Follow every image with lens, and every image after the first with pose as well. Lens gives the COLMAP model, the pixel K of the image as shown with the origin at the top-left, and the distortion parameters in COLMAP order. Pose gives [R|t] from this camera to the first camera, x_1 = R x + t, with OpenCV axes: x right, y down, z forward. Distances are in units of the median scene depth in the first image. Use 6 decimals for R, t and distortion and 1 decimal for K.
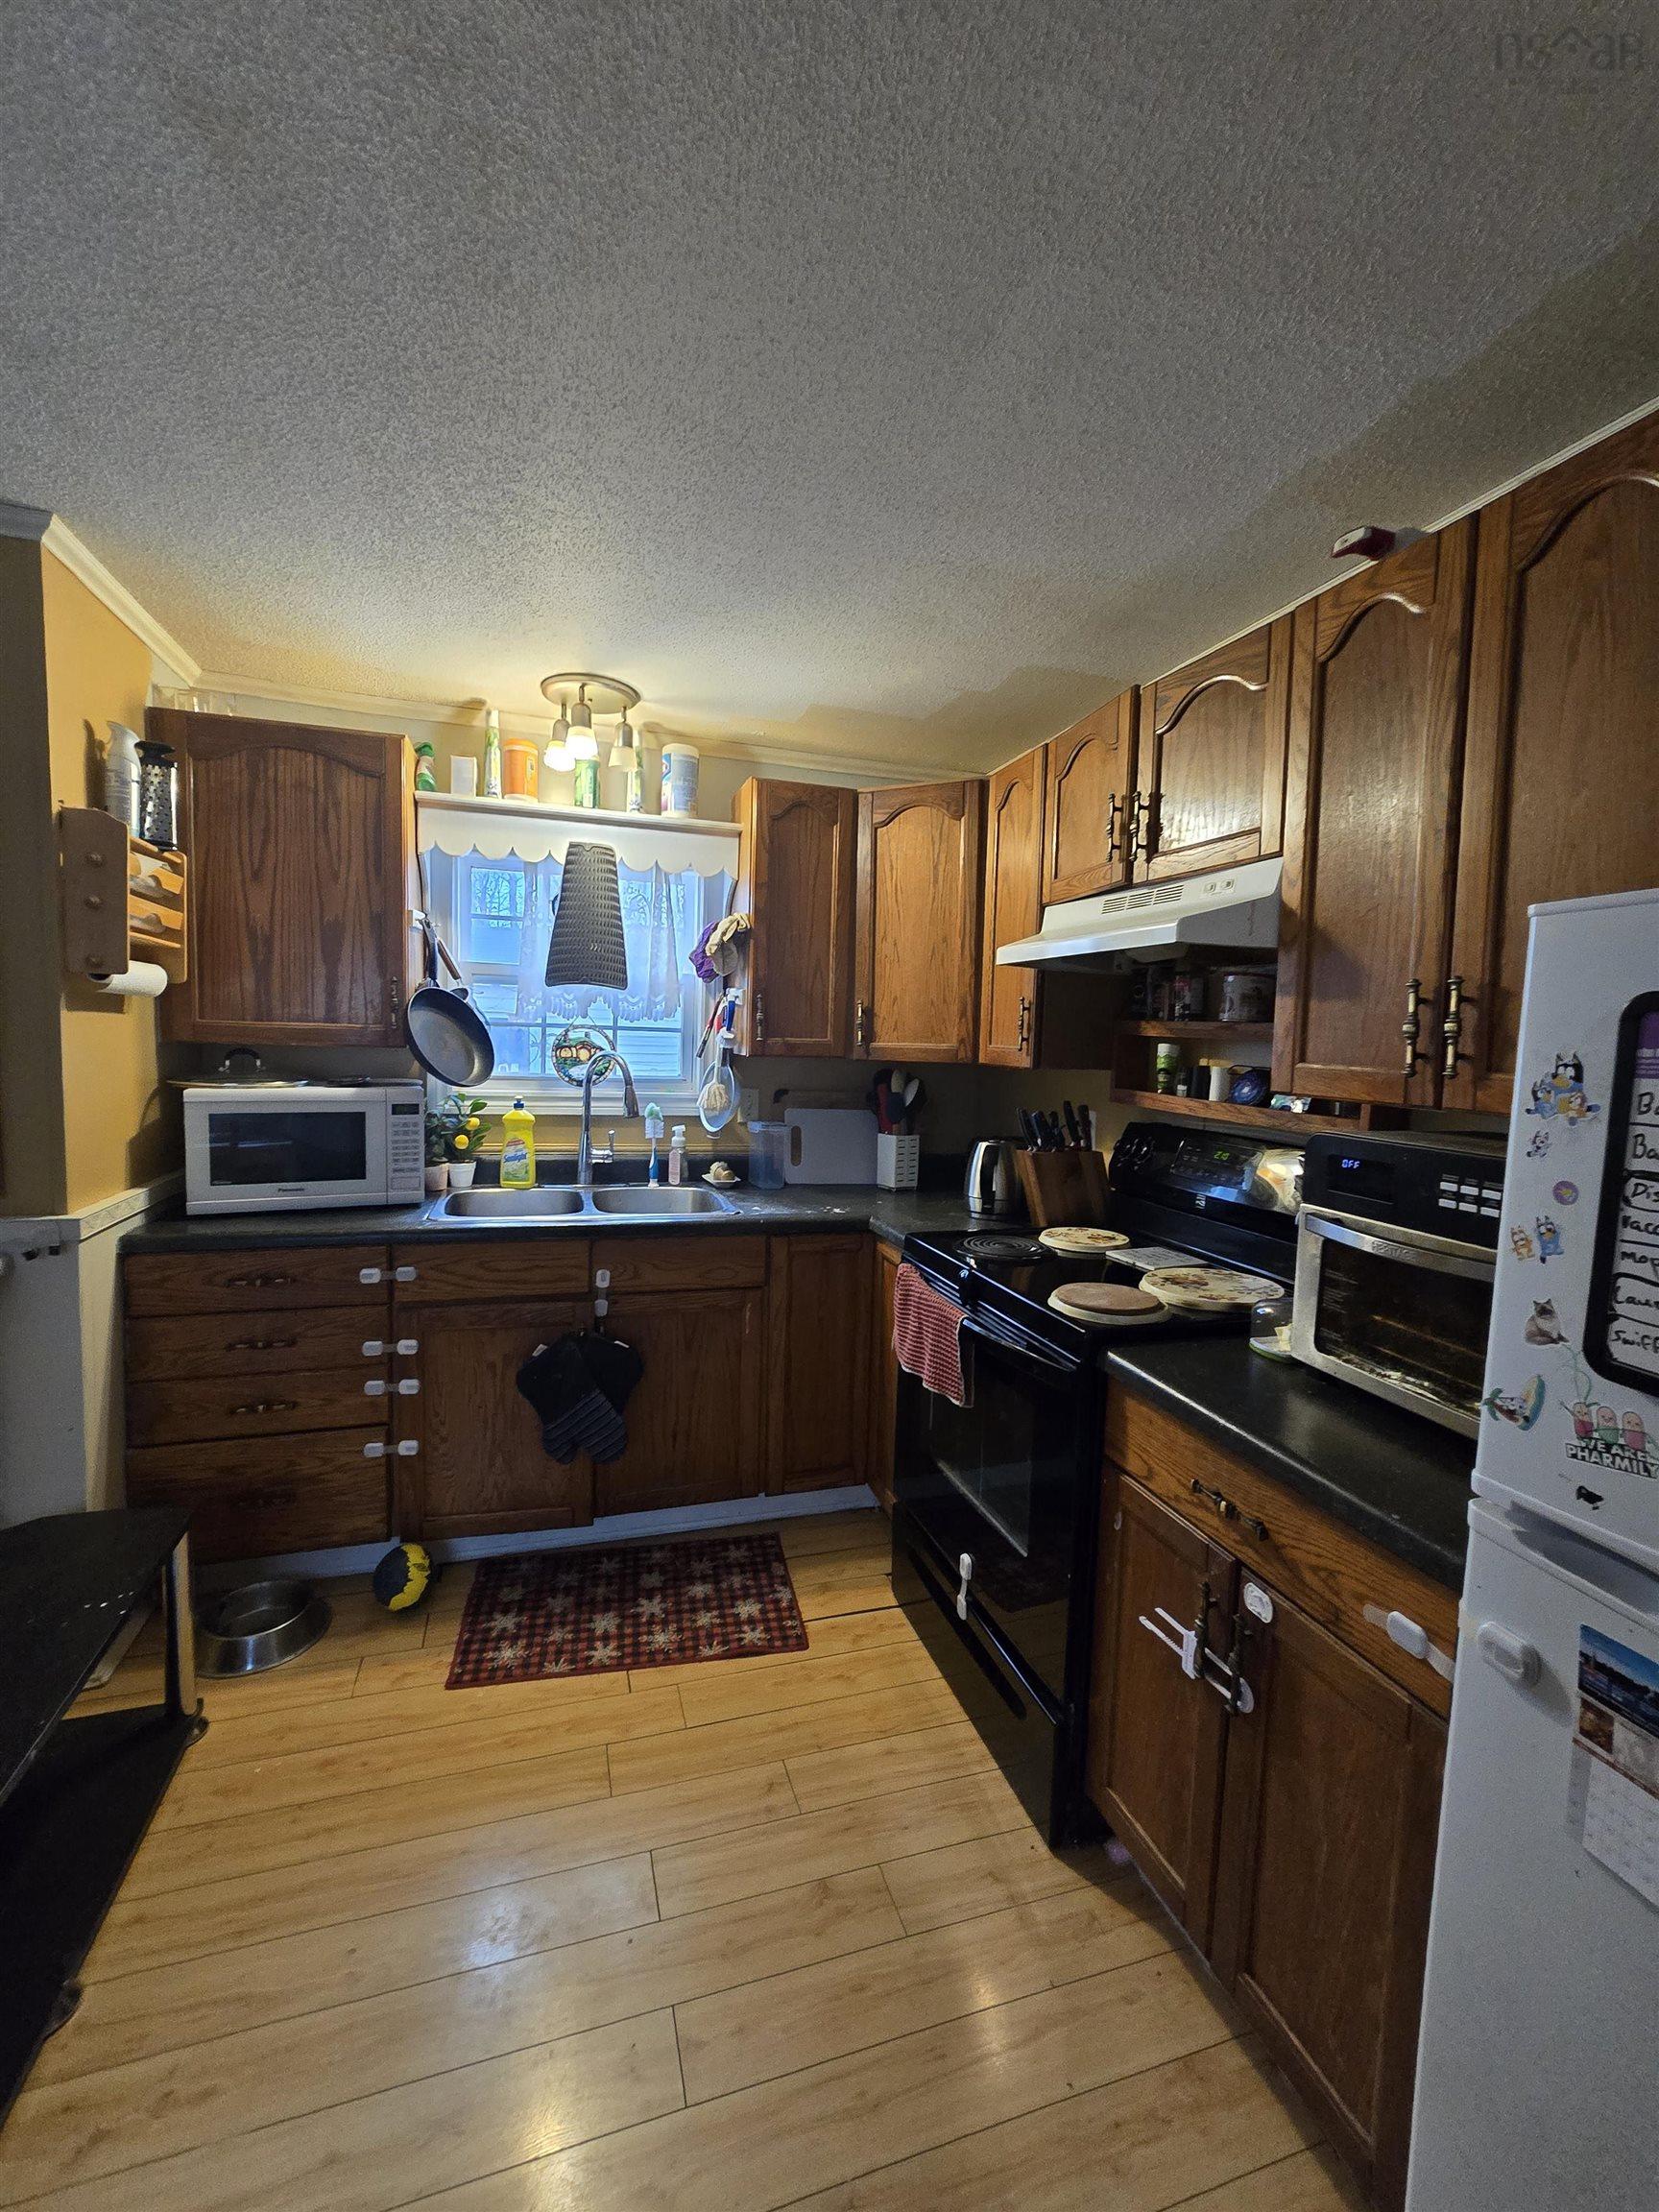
lens RADIAL K [[915.2, 0, 826.4], [0, 915.2, 1109.0], [0, 0, 1]] dist [0.000553, 0.003231]
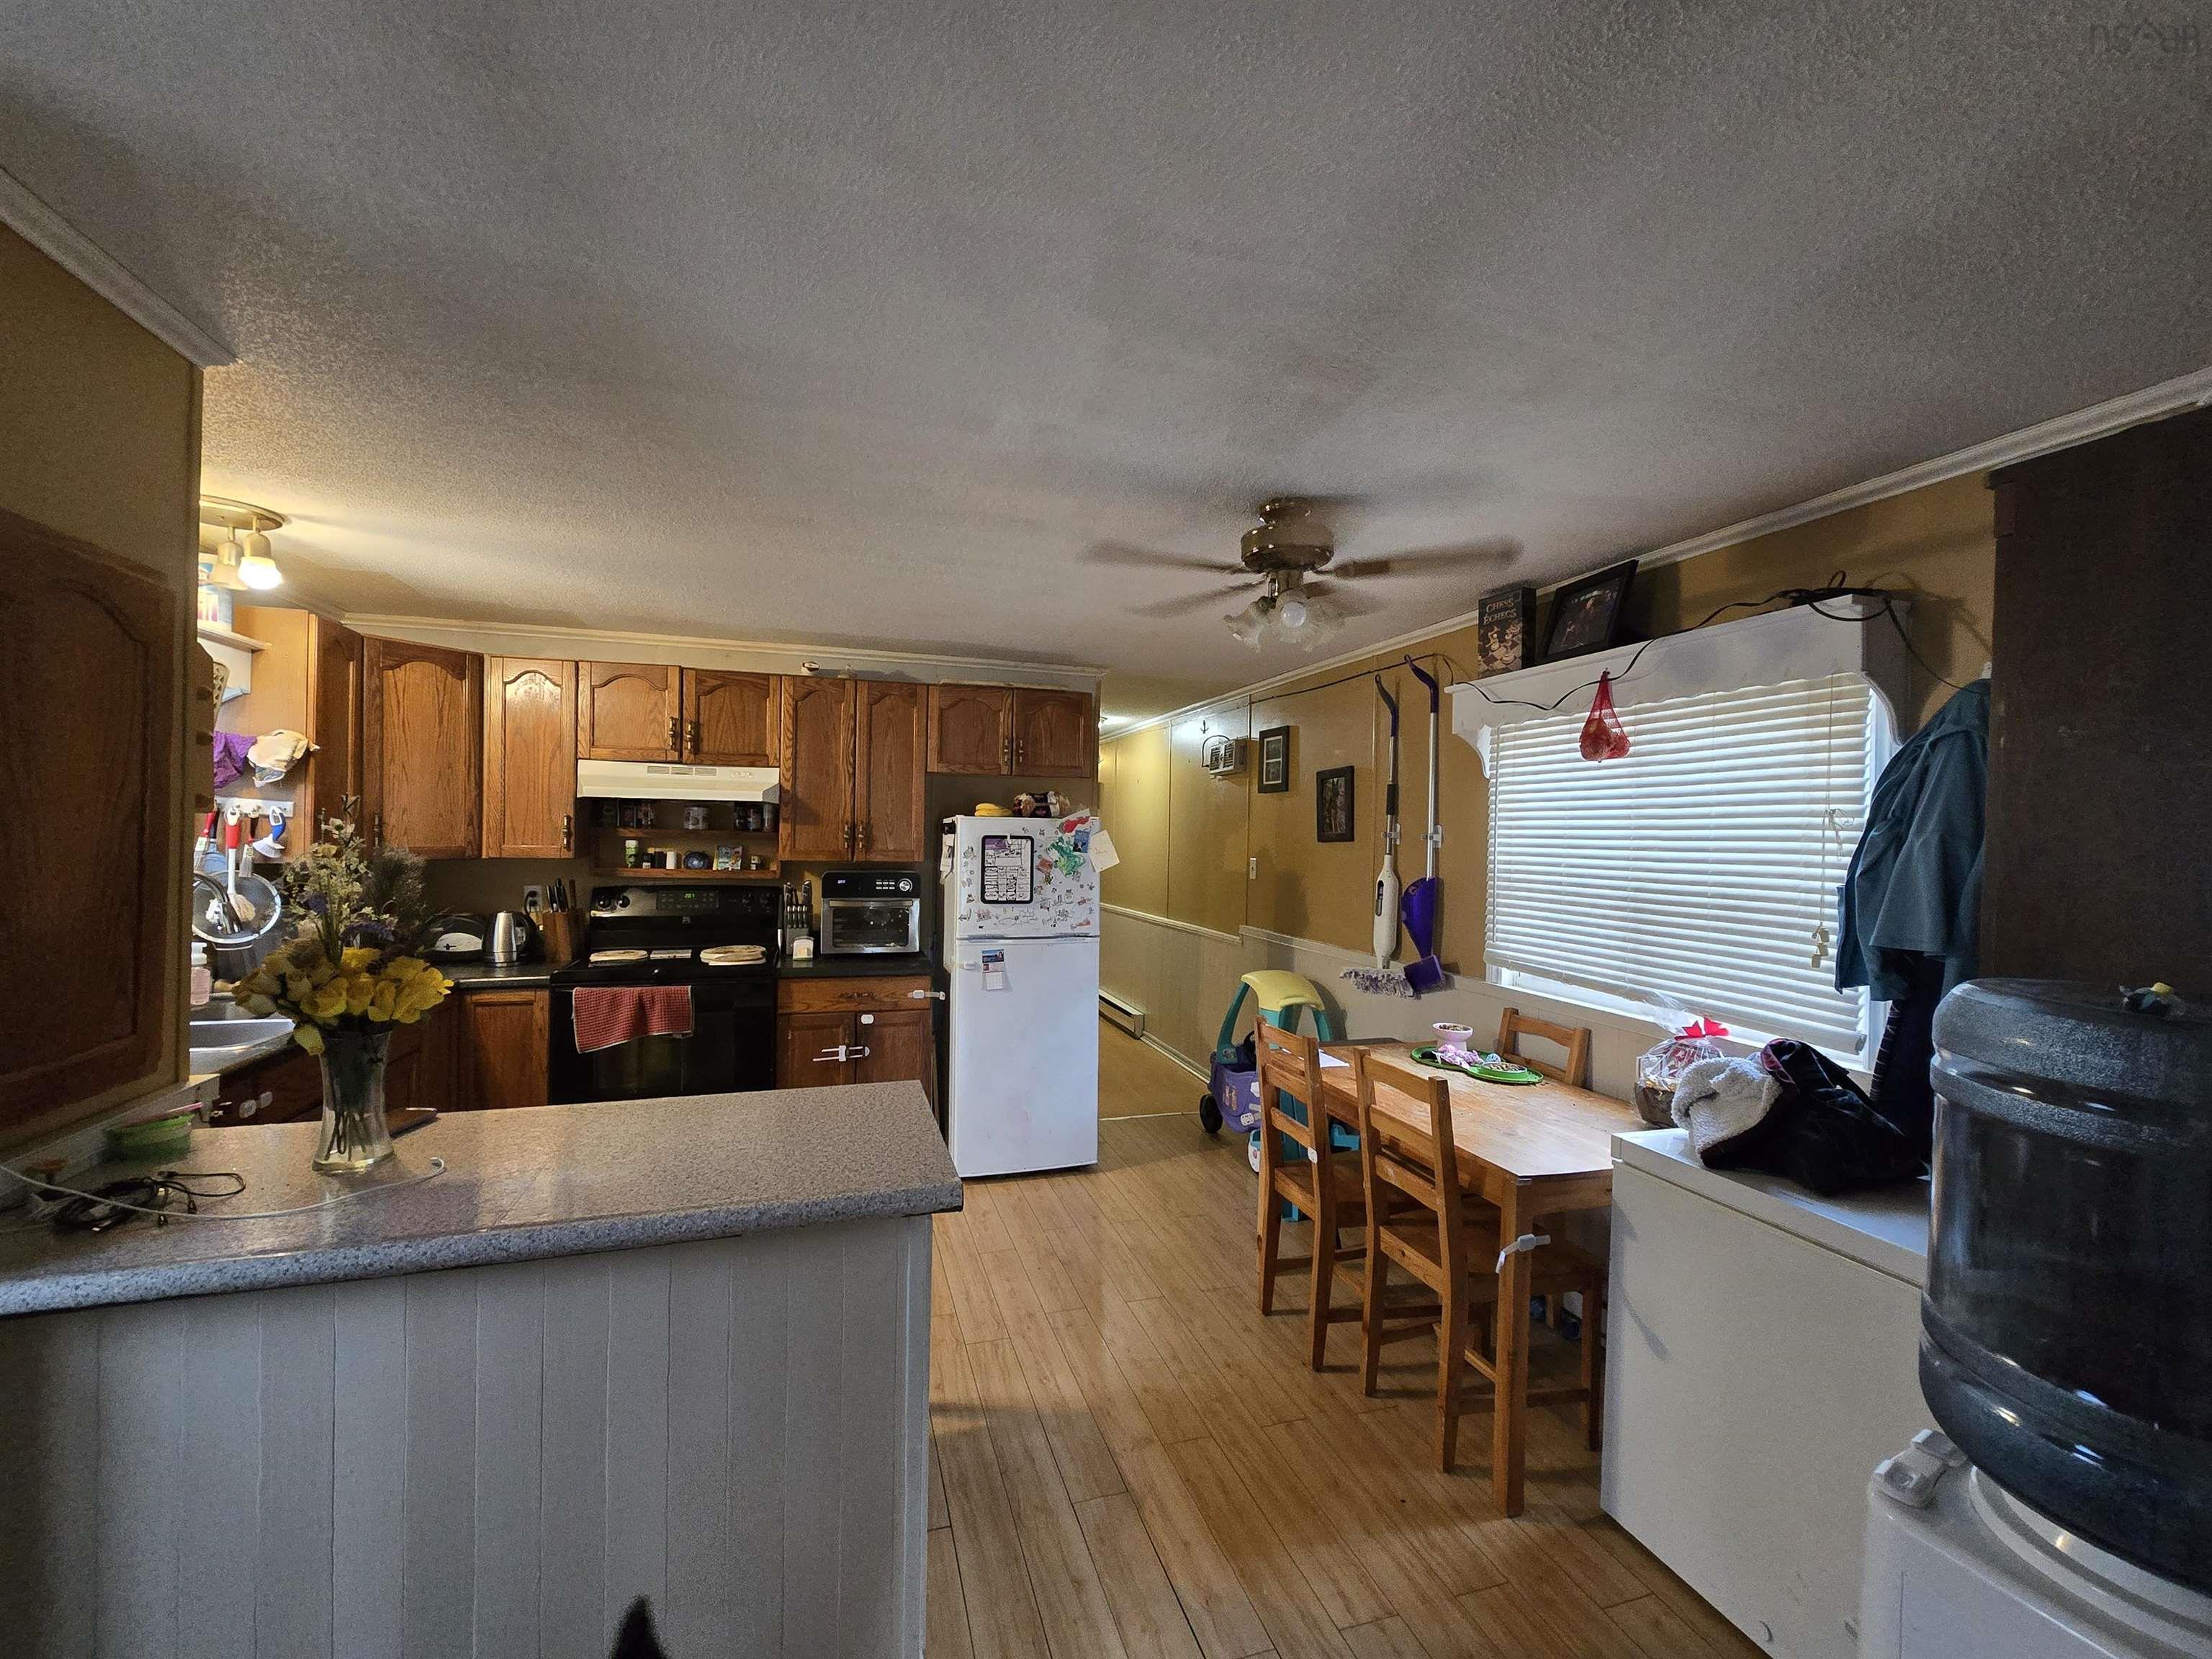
lens RADIAL K [[915.2, 0, 1121.1], [0, 915.2, 835.8], [0, 0, 1]] dist [0.000553, 0.003231]
pose [[-0.036627, -0.030702, 0.998857, -1.531757], [0.066801, 0.997217, 0.033101, -0.080080], [-0.997094, 0.067937, -0.034475, 0.106539]]
